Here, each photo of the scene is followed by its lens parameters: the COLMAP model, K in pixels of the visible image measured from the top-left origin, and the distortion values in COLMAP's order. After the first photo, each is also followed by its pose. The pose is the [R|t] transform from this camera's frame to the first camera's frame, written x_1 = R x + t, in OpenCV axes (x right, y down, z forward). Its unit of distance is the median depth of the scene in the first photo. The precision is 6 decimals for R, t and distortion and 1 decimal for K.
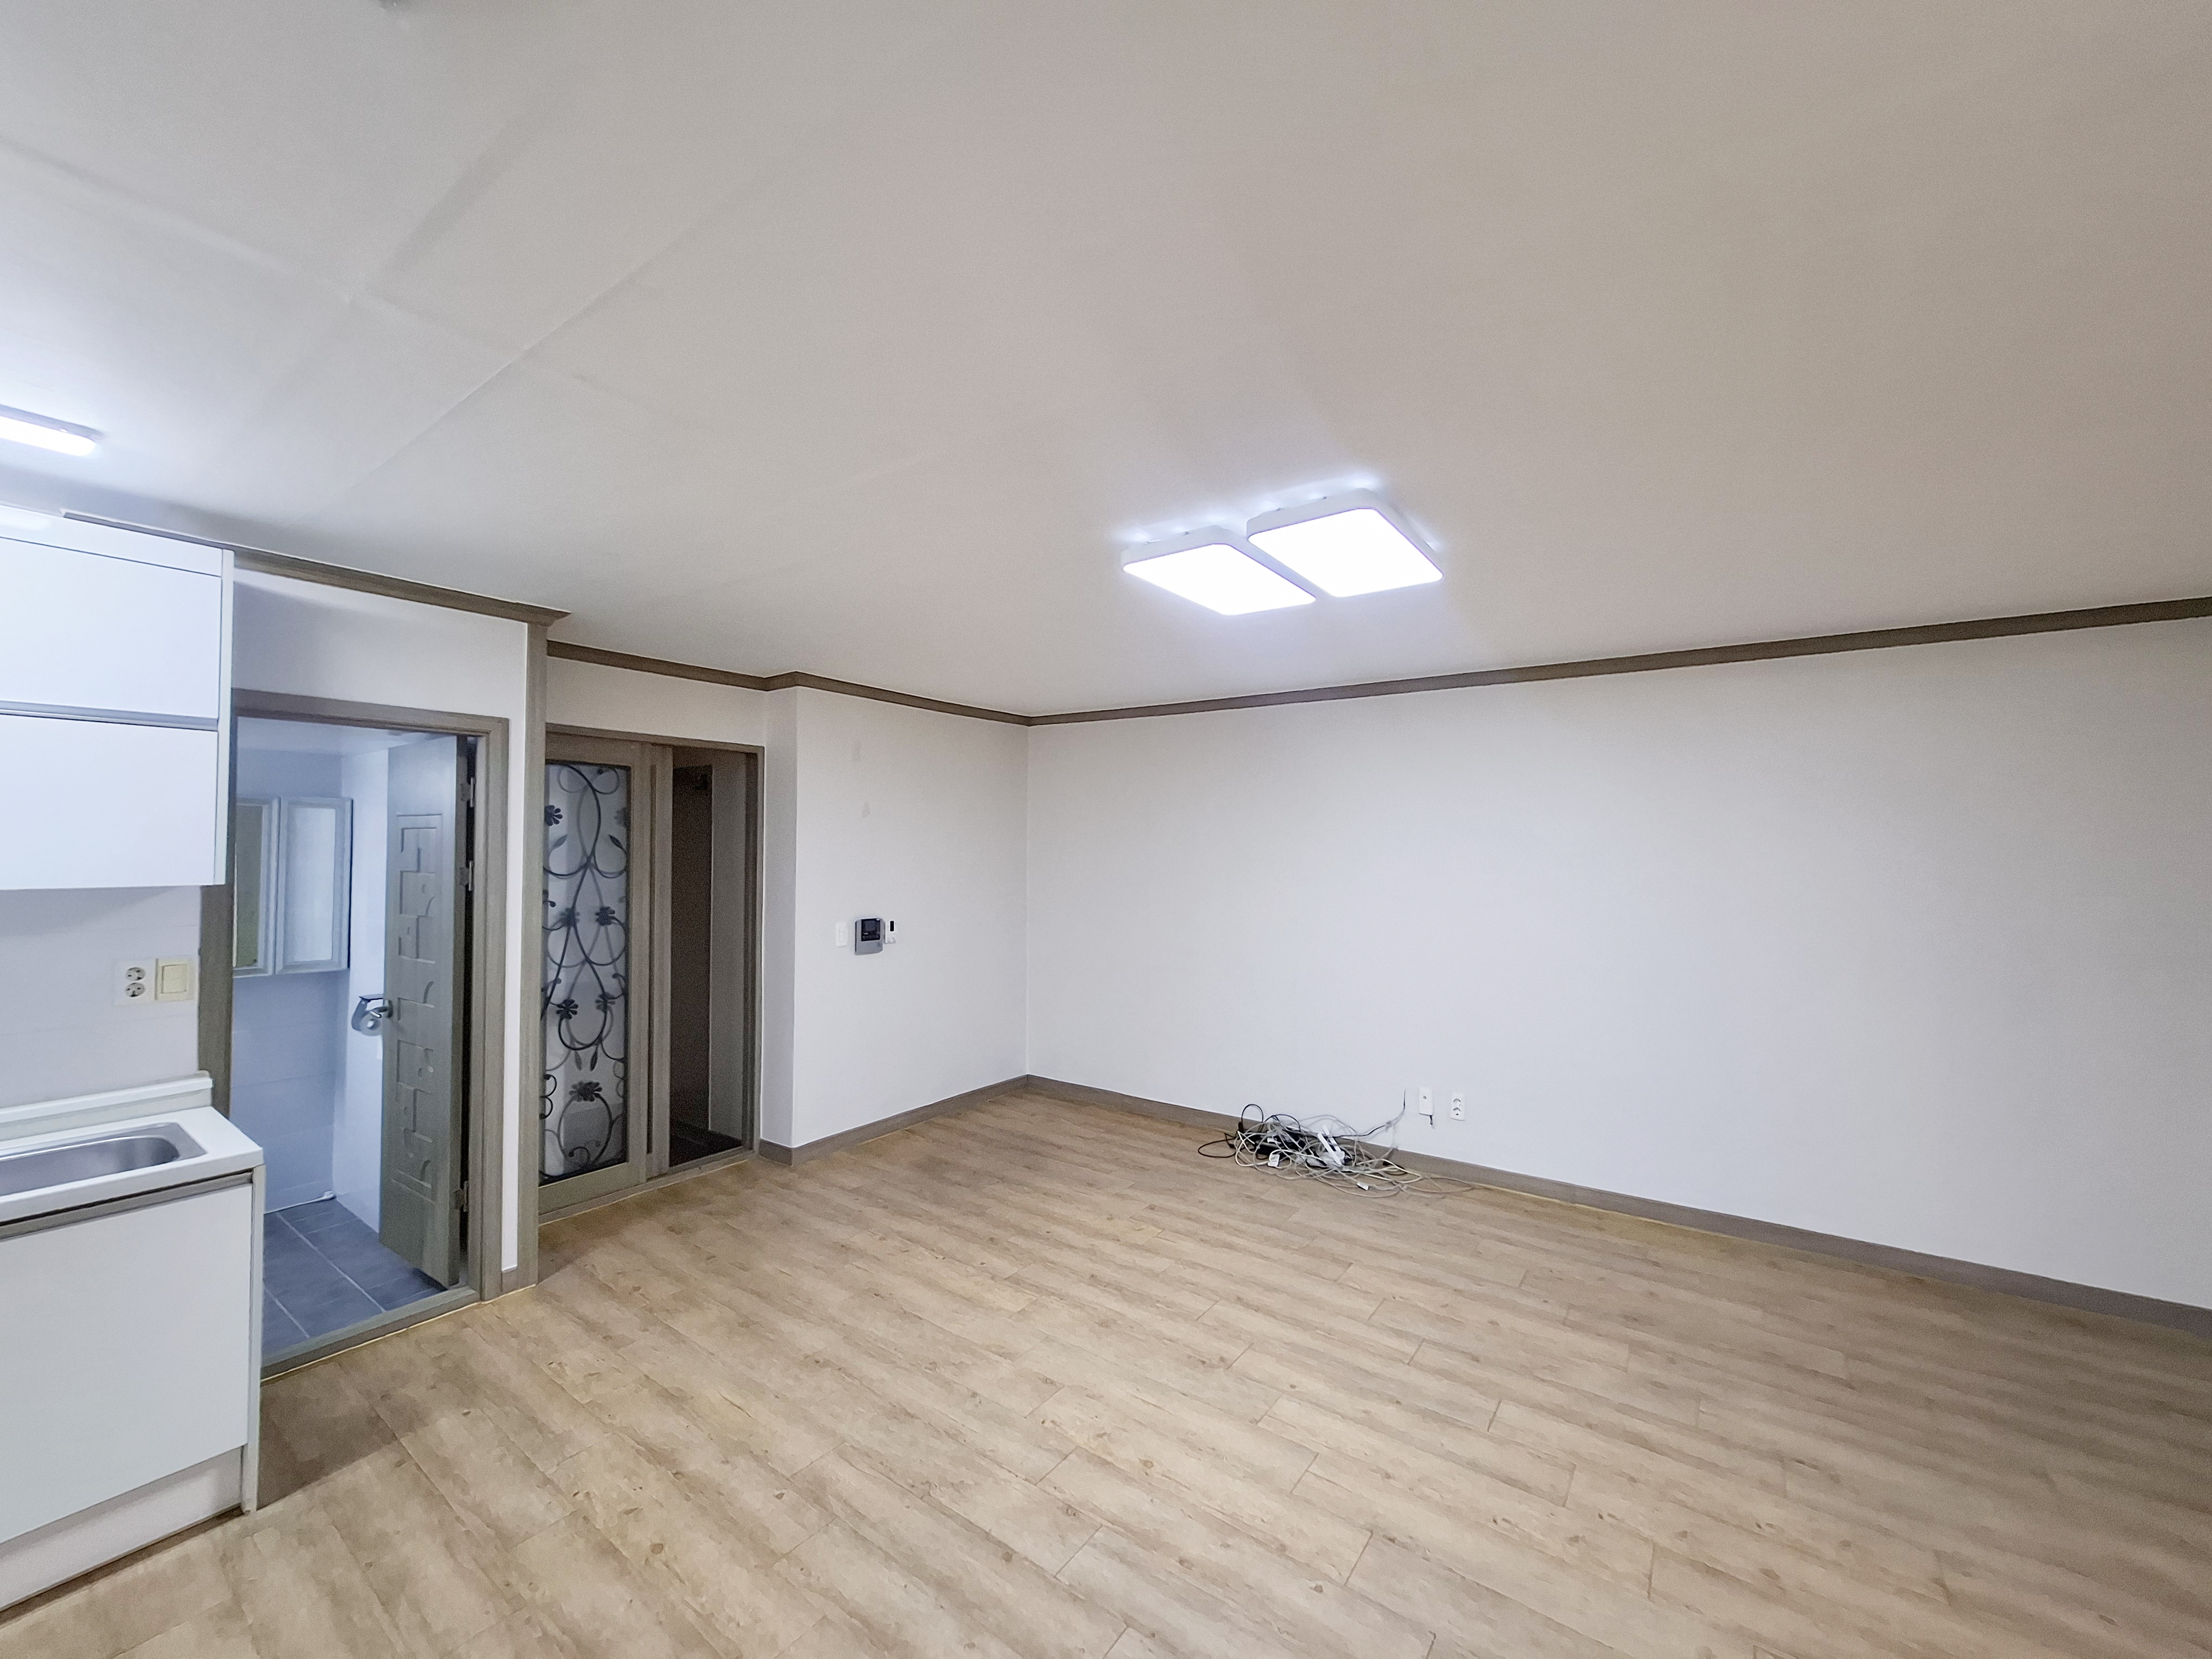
lens RADIAL K [[868.6, 0, 1094.4], [0, 868.6, 832.1], [0, 0, 1]] dist [-0.007733, 0.001822]
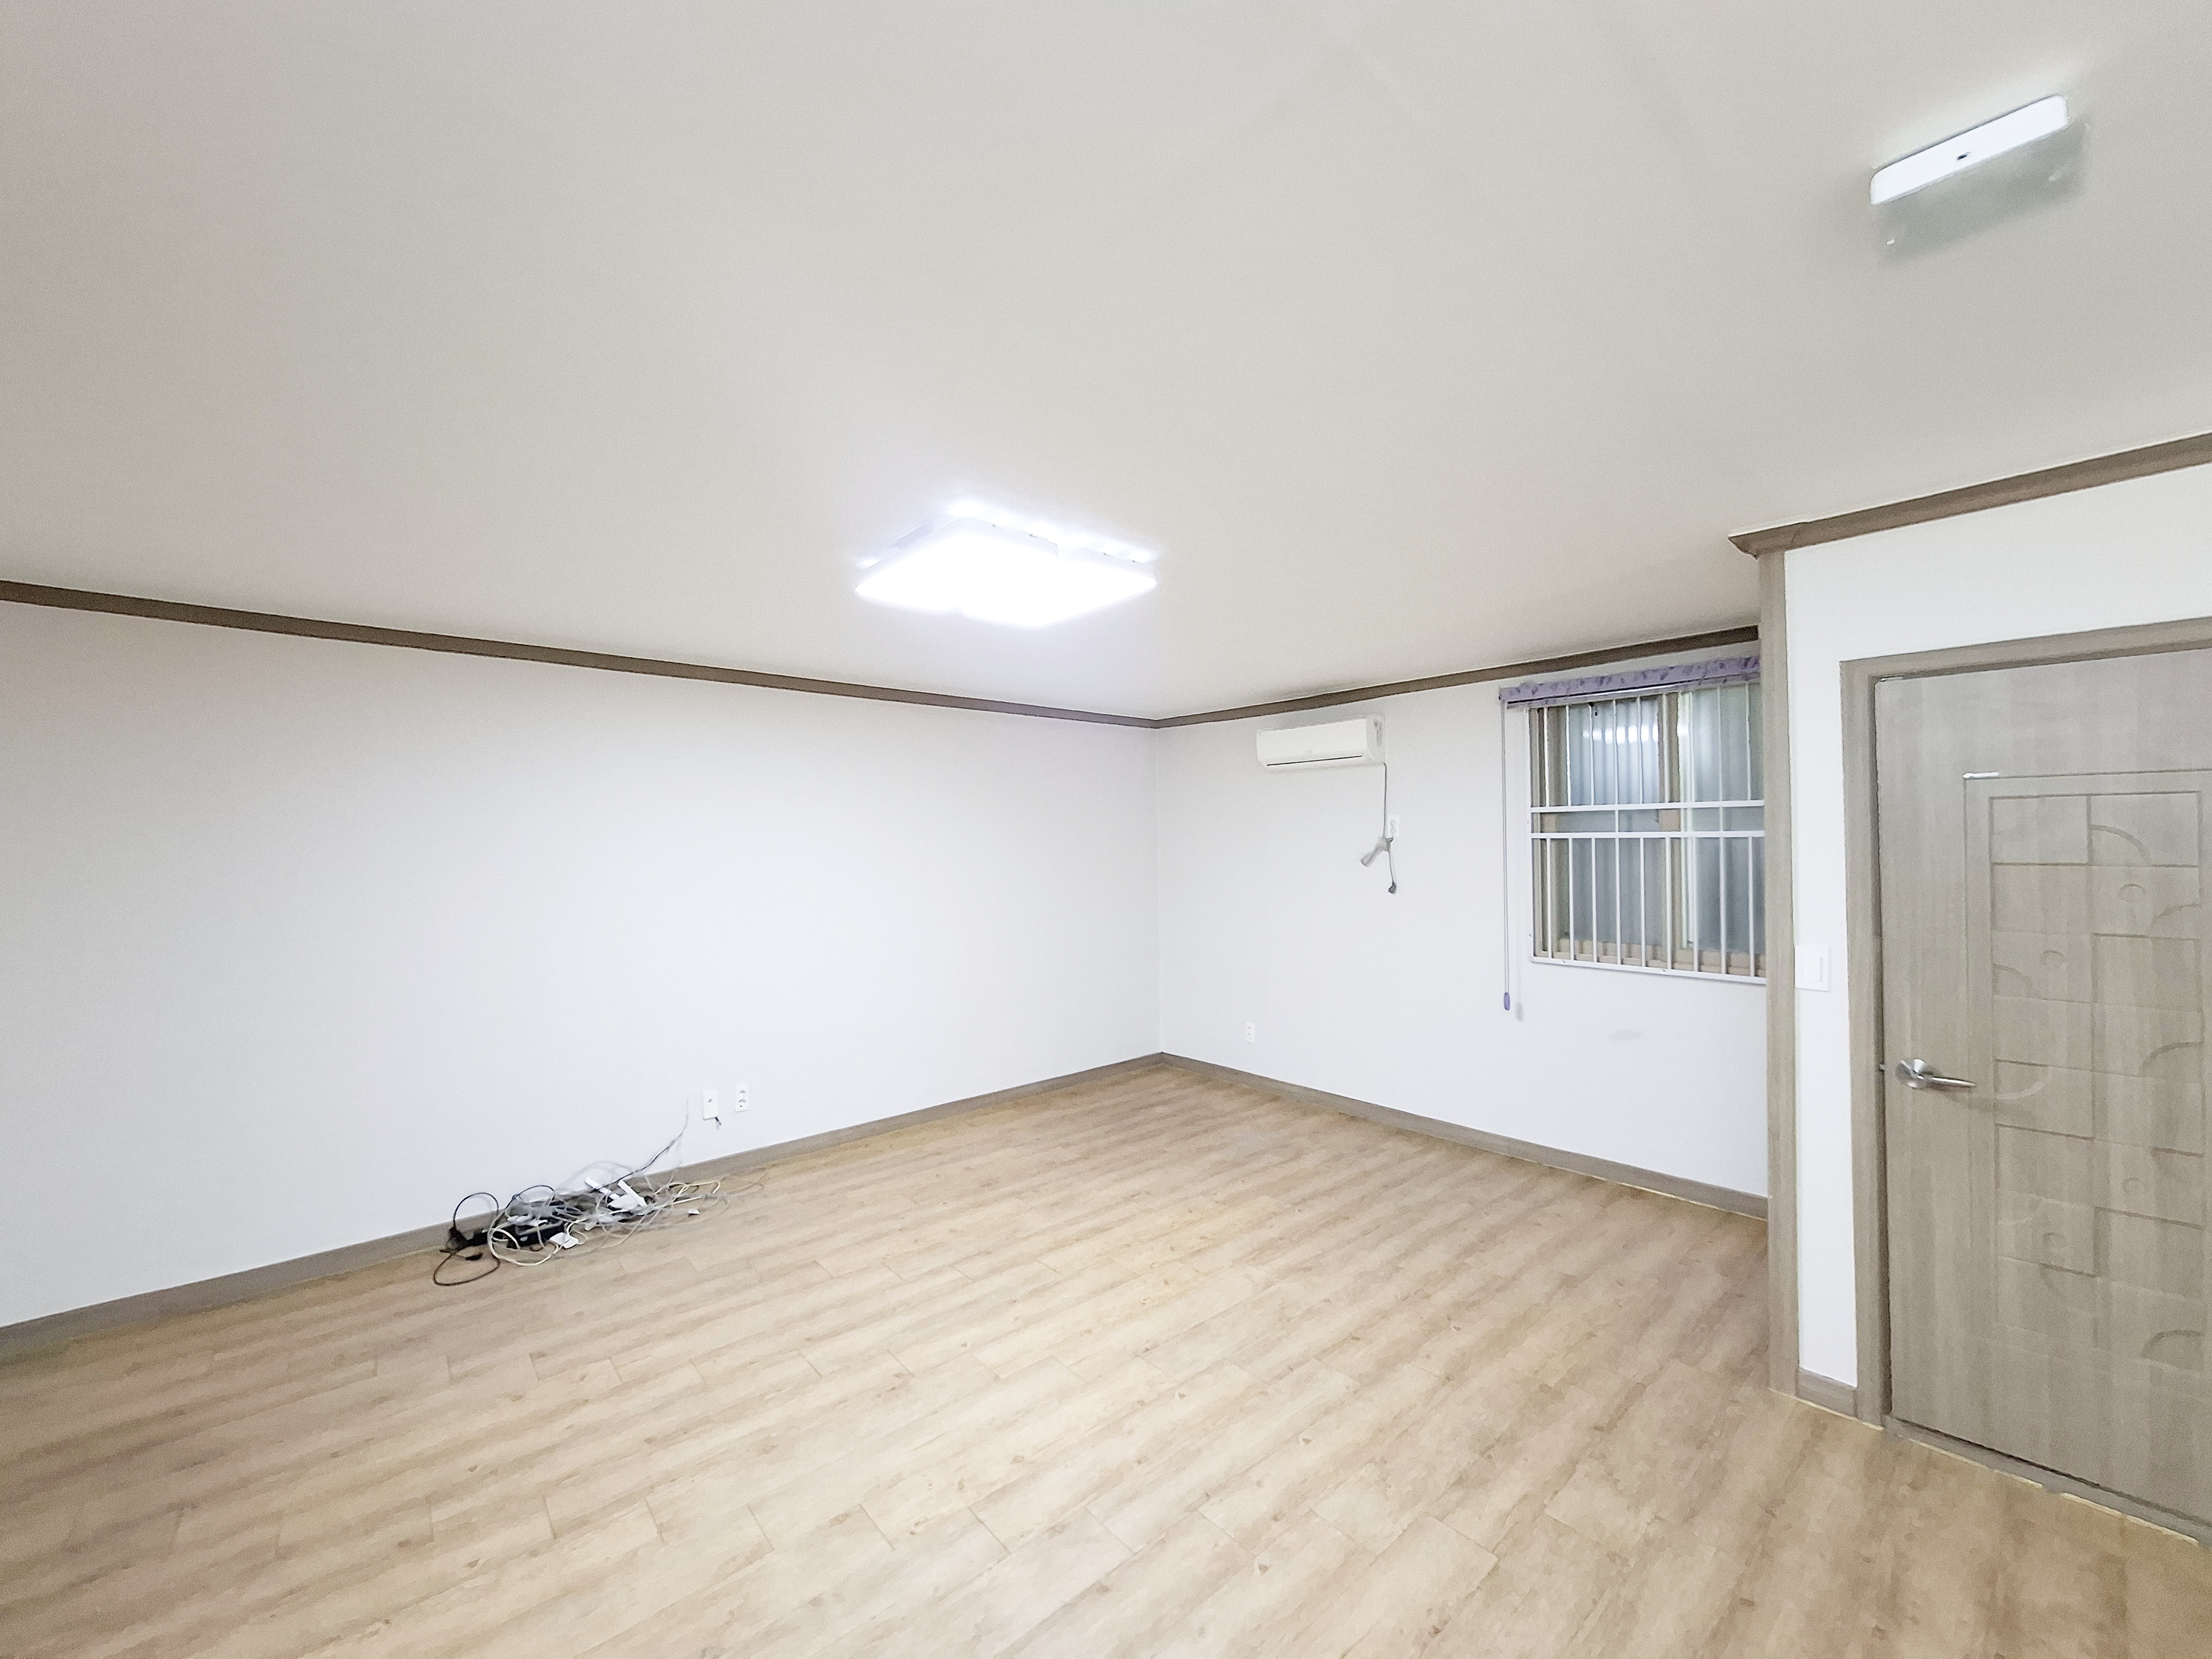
lens RADIAL K [[868.6, 0, 1097.1], [0, 868.6, 830.5], [0, 0, 1]] dist [-0.007733, 0.001822]
pose [[0.227396, 0.004398, 0.973792, -0.662424], [-0.004248, 0.999985, -0.003525, 0.008492], [-0.973793, -0.003336, 0.227411, 0.513513]]
